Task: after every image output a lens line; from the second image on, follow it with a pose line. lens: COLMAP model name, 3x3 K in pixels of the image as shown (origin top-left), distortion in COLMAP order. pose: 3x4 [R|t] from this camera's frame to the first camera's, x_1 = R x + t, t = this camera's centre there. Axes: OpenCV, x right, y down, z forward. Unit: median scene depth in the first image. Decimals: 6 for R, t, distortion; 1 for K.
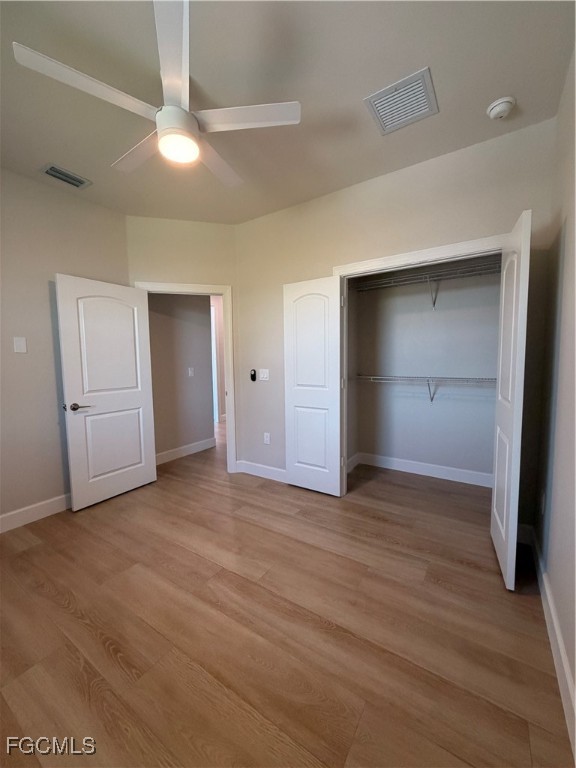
lens RADIAL K [[304.3, 0, 288.0], [0, 304.3, 384.0], [0, 0, 1]] dist [-0.001036, -0.000135]
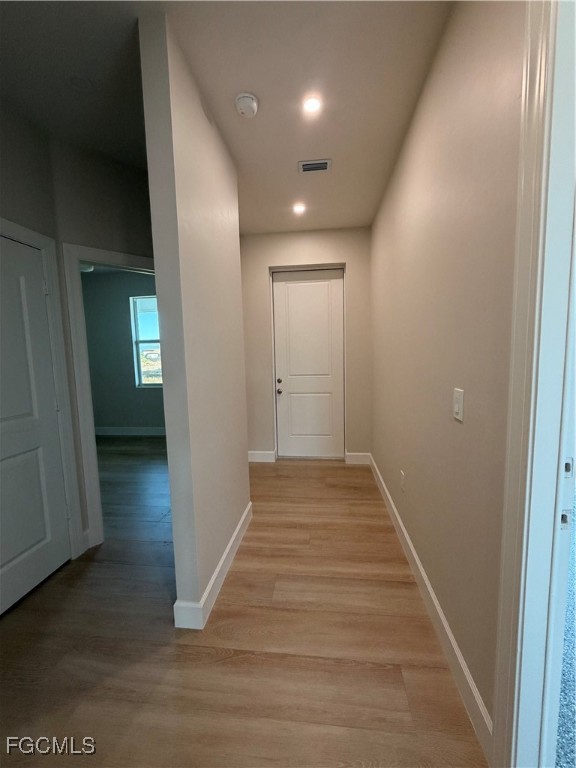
lens RADIAL K [[304.3, 0, 288.0], [0, 304.3, 384.0], [0, 0, 1]] dist [-0.001036, -0.000135]
pose [[-0.889376, 0.079335, -0.450241, -0.540221], [-0.001151, 0.984436, 0.175737, -0.283329], [0.457176, 0.156815, -0.875442, 3.275132]]
